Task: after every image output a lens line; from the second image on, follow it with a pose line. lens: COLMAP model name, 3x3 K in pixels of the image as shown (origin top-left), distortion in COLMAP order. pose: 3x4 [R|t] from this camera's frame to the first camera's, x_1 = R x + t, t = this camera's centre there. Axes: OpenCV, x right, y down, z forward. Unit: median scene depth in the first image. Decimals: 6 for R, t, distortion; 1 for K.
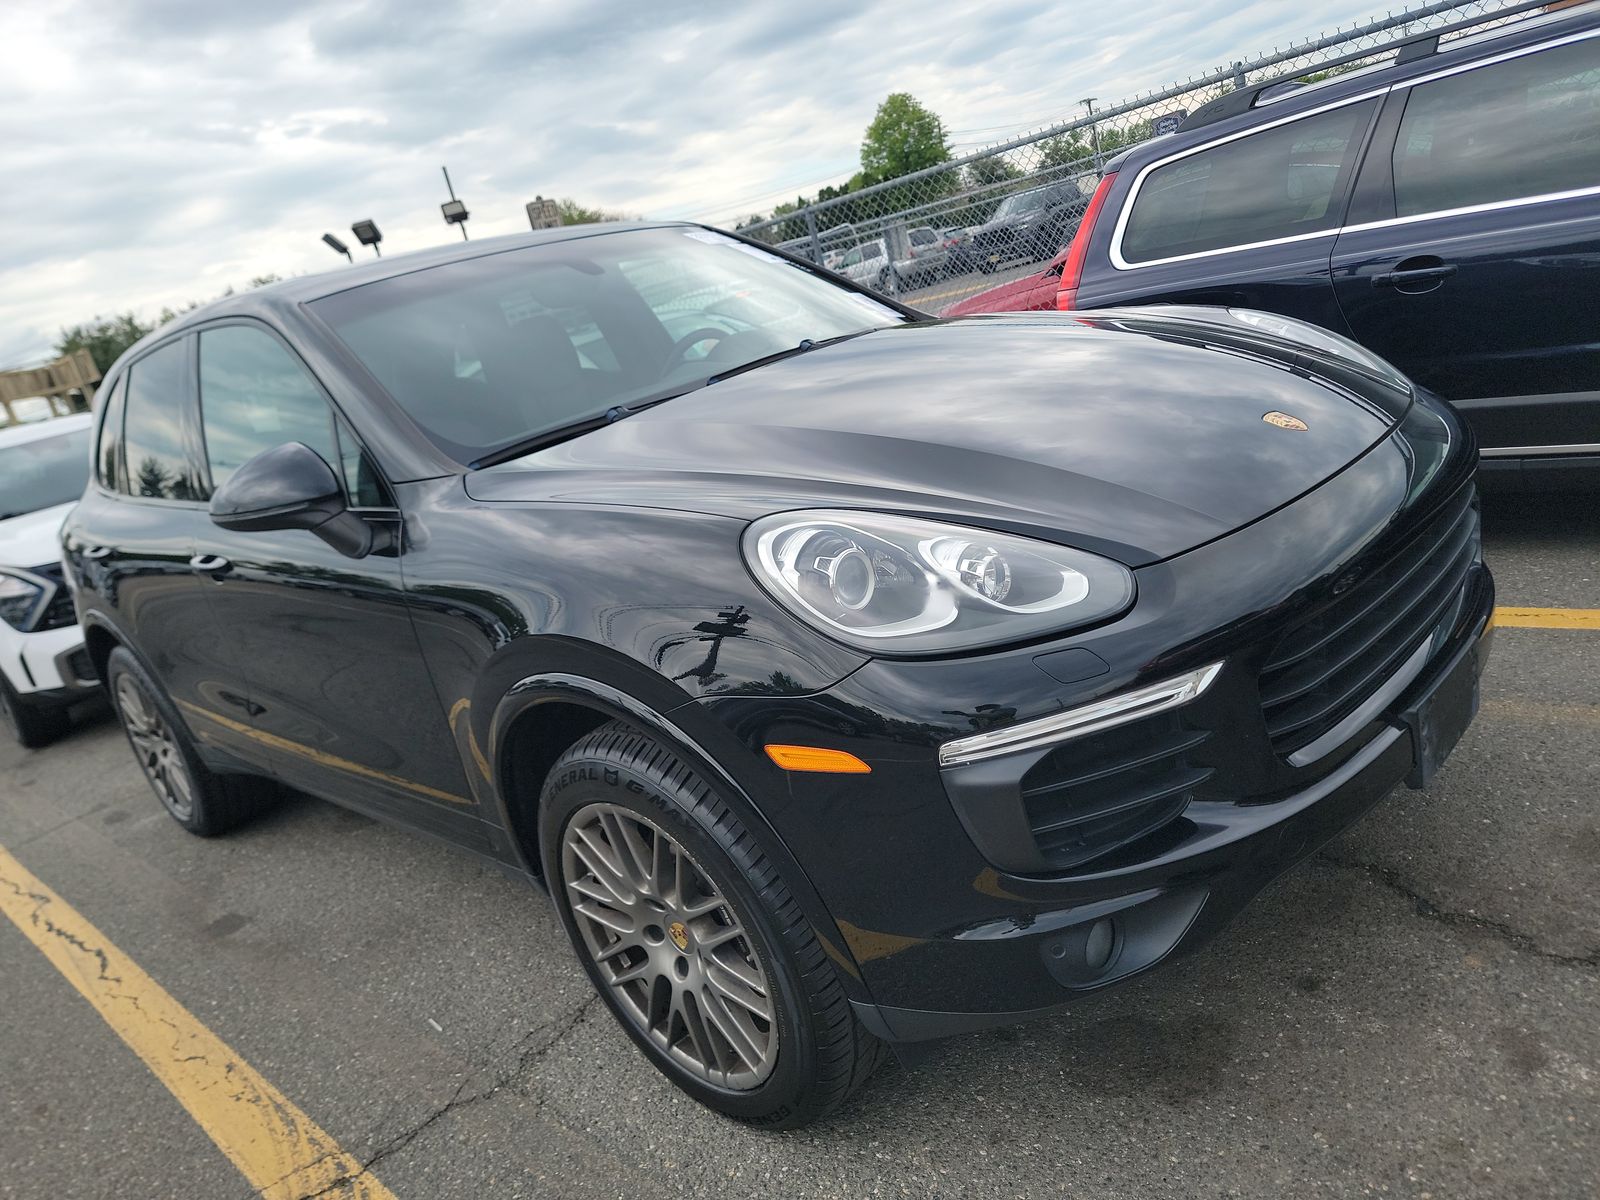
lens RADIAL K [[1239.5, 0, 862.9], [0, 1239.5, 606.5], [0, 0, 1]] dist [0.092110, -0.098559]
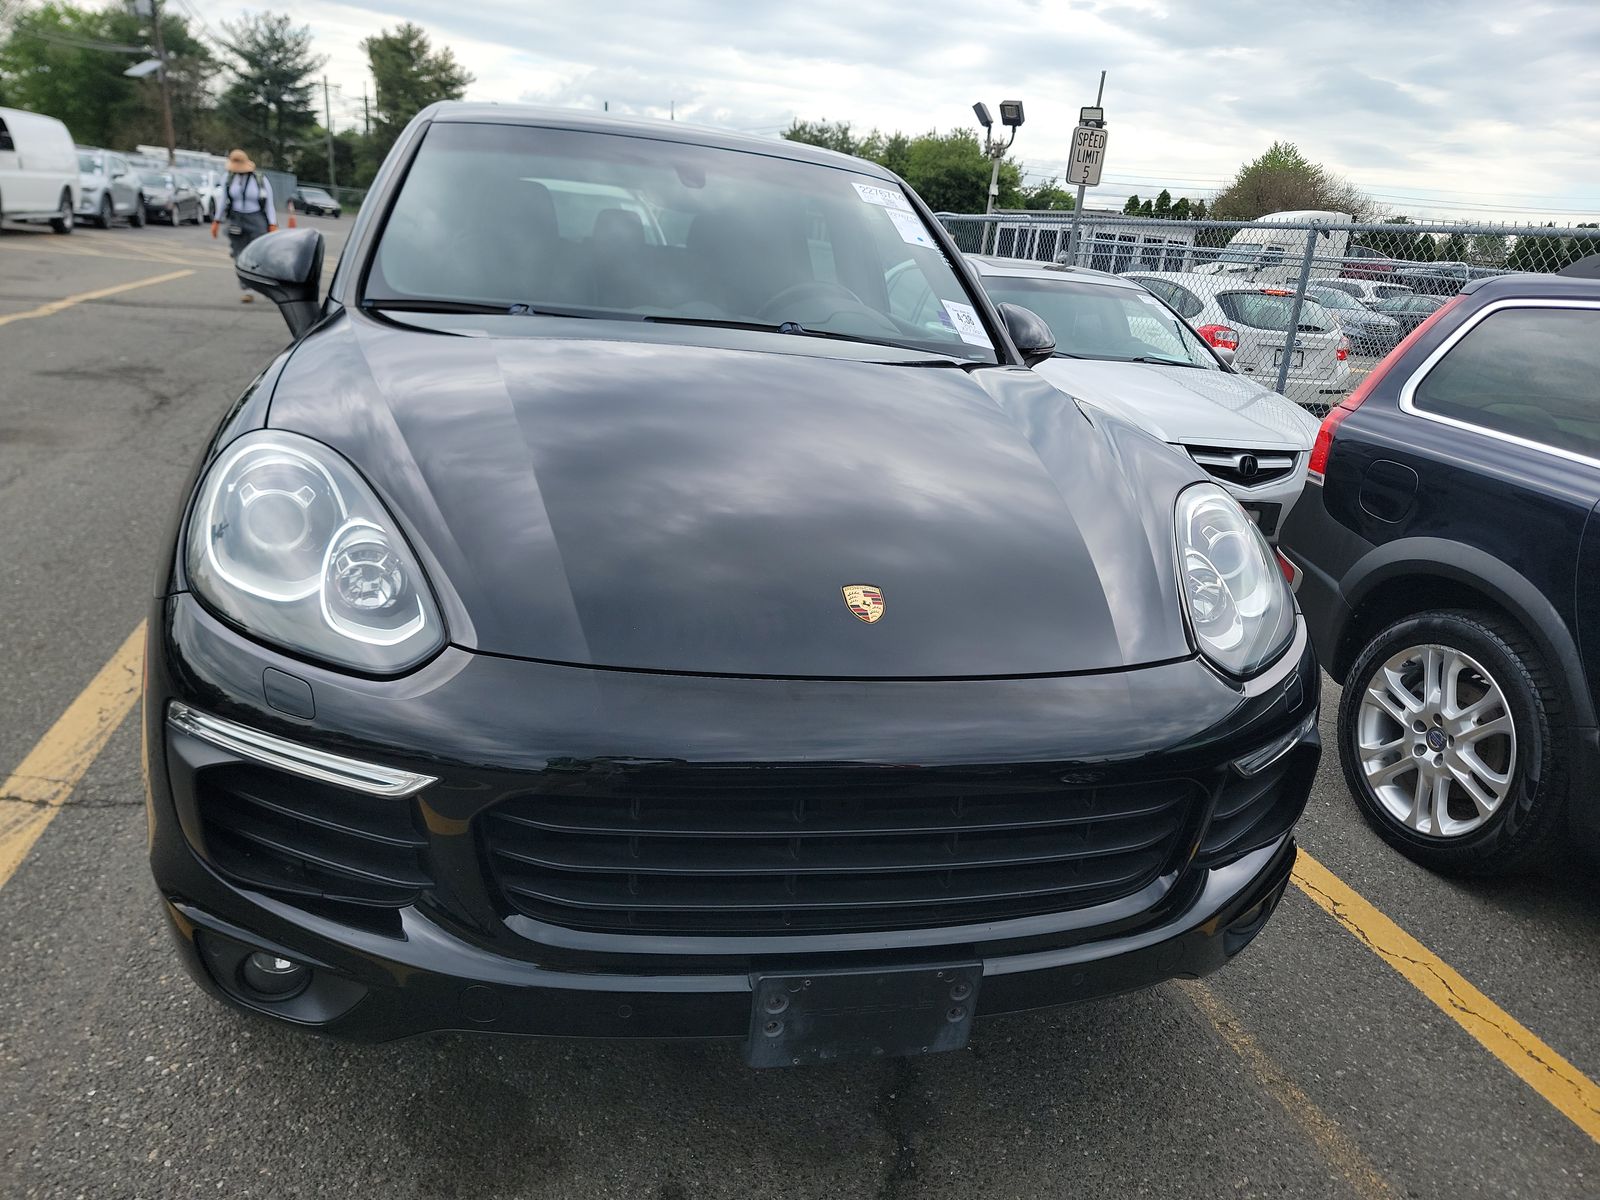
lens RADIAL K [[1258.7, 0, 800.0], [0, 1258.7, 600.0], [0, 0, 1]] dist [0.068967, -0.067695]
pose [[0.775220, 0.463103, -0.429615, 0.499659], [-0.439365, 0.883940, 0.160026, -0.199069], [0.453863, 0.064702, 0.888719, 0.188622]]
